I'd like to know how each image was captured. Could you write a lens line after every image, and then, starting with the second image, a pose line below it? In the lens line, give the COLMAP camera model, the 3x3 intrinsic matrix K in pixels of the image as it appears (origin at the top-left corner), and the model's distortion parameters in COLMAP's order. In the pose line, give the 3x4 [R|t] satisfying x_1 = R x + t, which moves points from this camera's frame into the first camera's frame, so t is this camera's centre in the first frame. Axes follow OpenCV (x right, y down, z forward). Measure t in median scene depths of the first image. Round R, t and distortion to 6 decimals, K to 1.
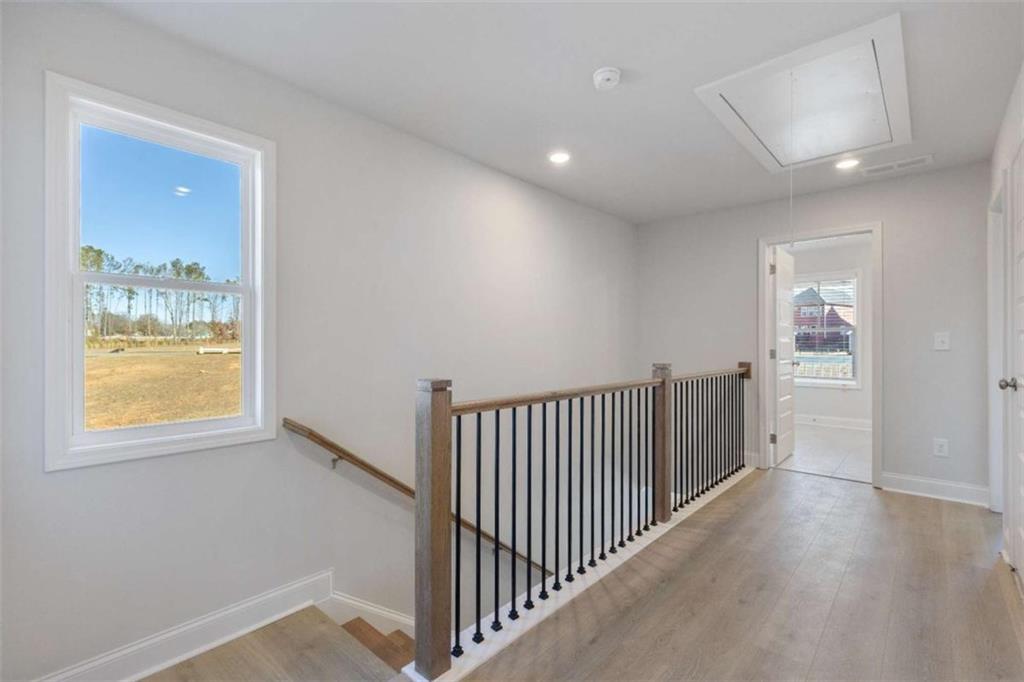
lens RADIAL K [[457.5, 0, 508.9], [0, 457.5, 348.6], [0, 0, 1]] dist [0.008731, -0.003346]
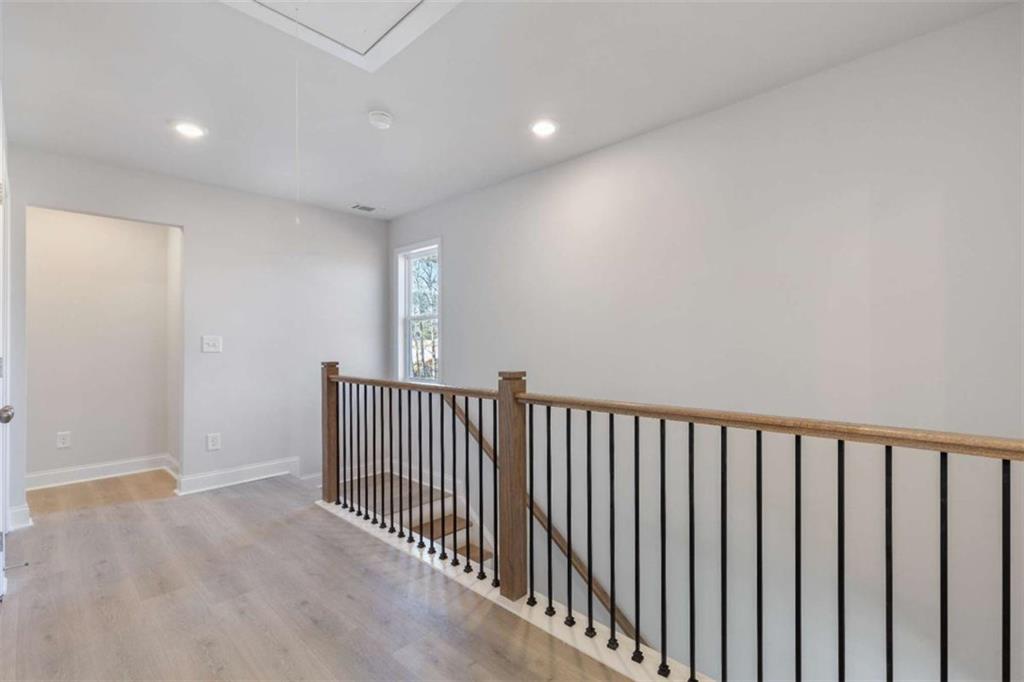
lens RADIAL K [[457.5, 0, 507.3], [0, 457.5, 334.4], [0, 0, 1]] dist [0.008731, -0.003346]
pose [[-0.023131, 0.002976, -0.999728, 1.004410], [0.016416, 0.999862, 0.002596, -0.024958], [0.999598, -0.016351, -0.023177, 0.983838]]
